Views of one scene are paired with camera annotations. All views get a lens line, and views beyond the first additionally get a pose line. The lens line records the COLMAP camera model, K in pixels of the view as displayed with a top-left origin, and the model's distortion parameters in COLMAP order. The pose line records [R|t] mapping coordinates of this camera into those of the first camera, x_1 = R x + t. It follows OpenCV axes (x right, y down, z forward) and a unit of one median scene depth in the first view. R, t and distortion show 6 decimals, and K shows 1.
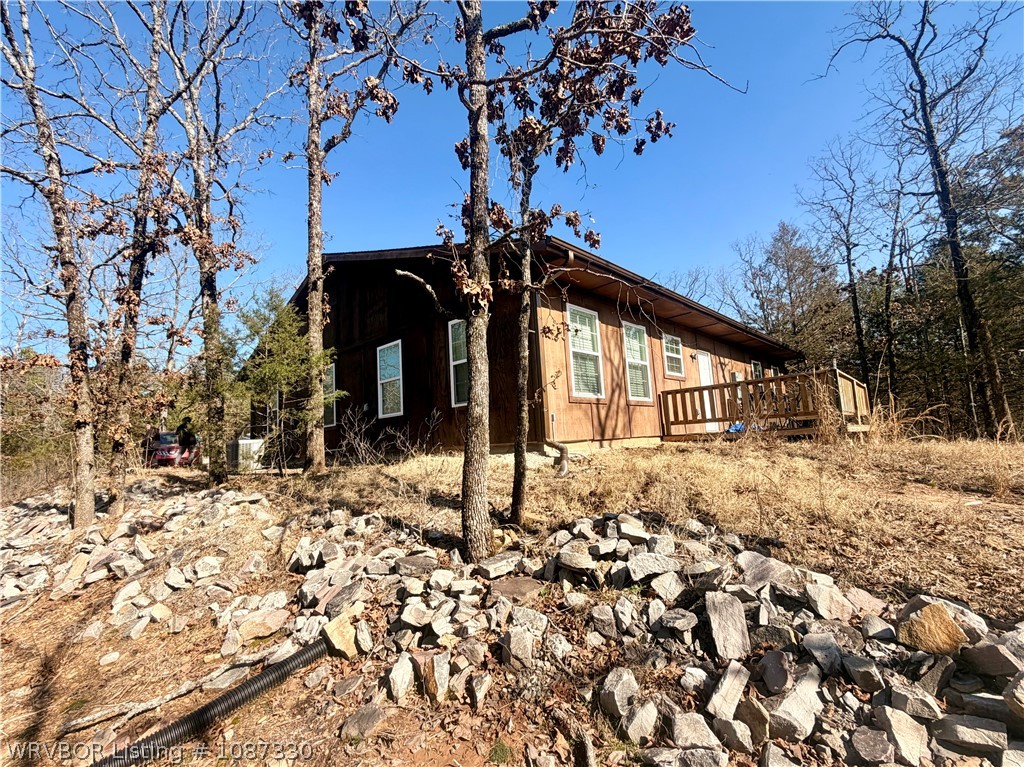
lens RADIAL K [[456.4, 0, 509.5], [0, 456.4, 382.2], [0, 0, 1]] dist [0.000395, -0.001619]
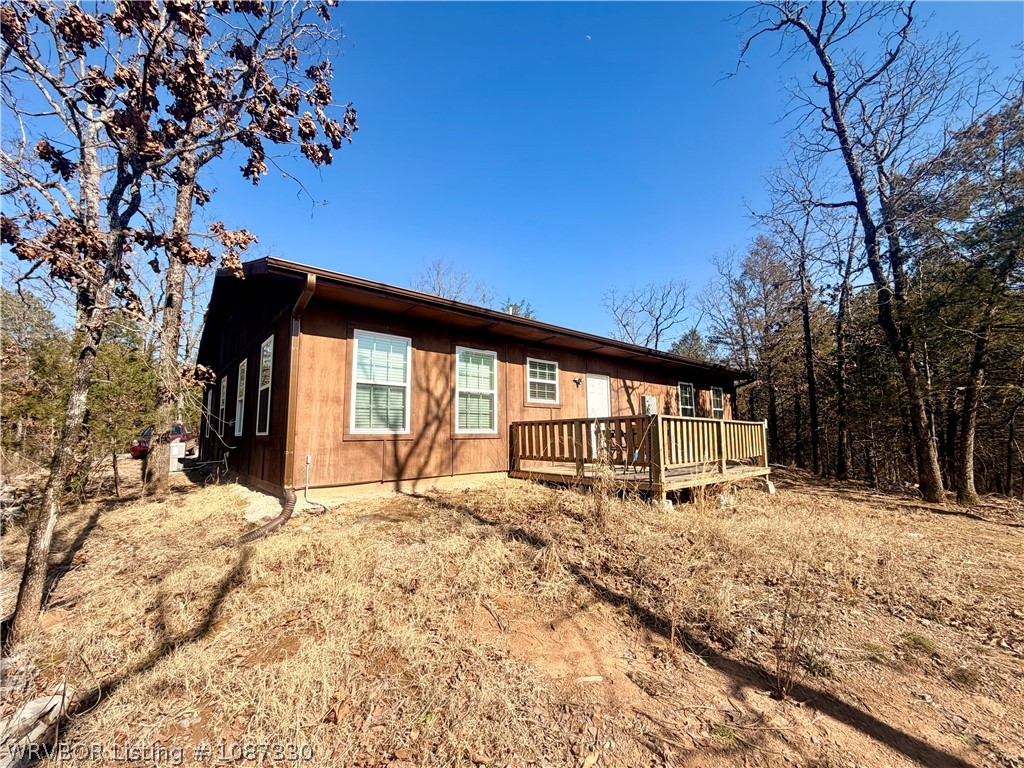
lens RADIAL K [[410.6, 0, 512.7], [0, 410.6, 383.2], [0, 0, 1]] dist [-0.003984, 0.000652]
pose [[0.994621, 0.034896, -0.097526, 0.516766], [-0.033744, 0.999340, 0.013431, -0.087519], [0.097931, -0.010068, 0.995142, 0.218985]]
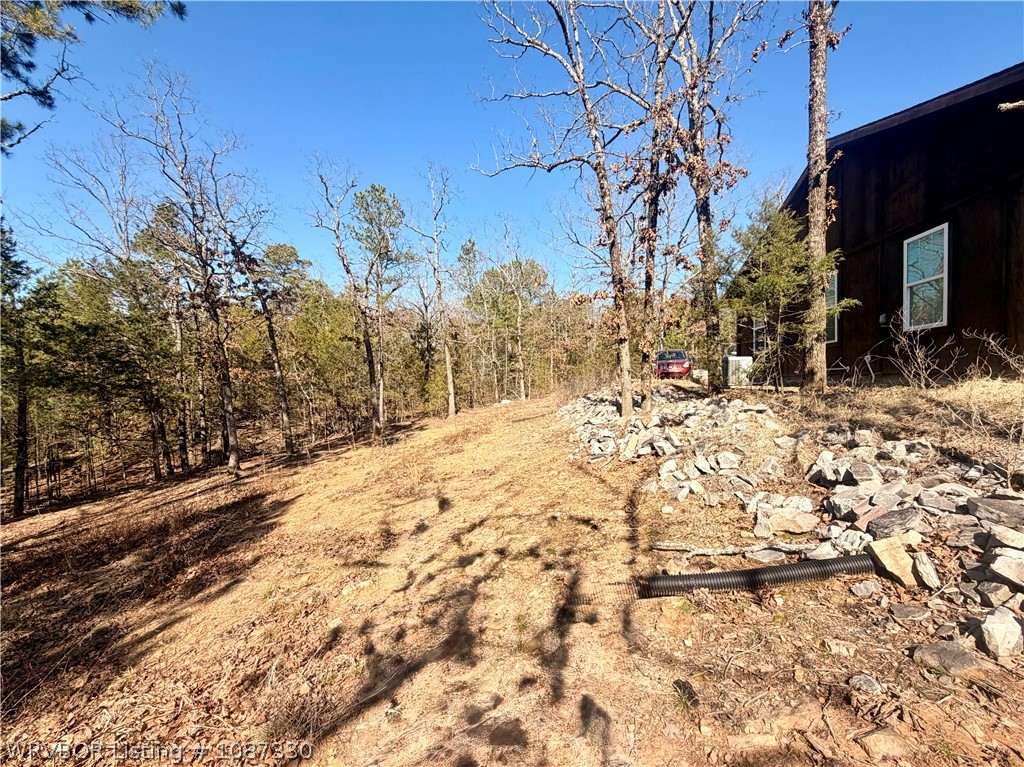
lens RADIAL K [[453.9, 0, 510.3], [0, 453.9, 380.4], [0, 0, 1]] dist [-0.002040, -0.000337]
pose [[0.567069, 0.062577, -0.821289, -0.026354], [0.079295, 0.988331, 0.130055, 0.008392], [0.819844, -0.138874, 0.555490, -0.023416]]
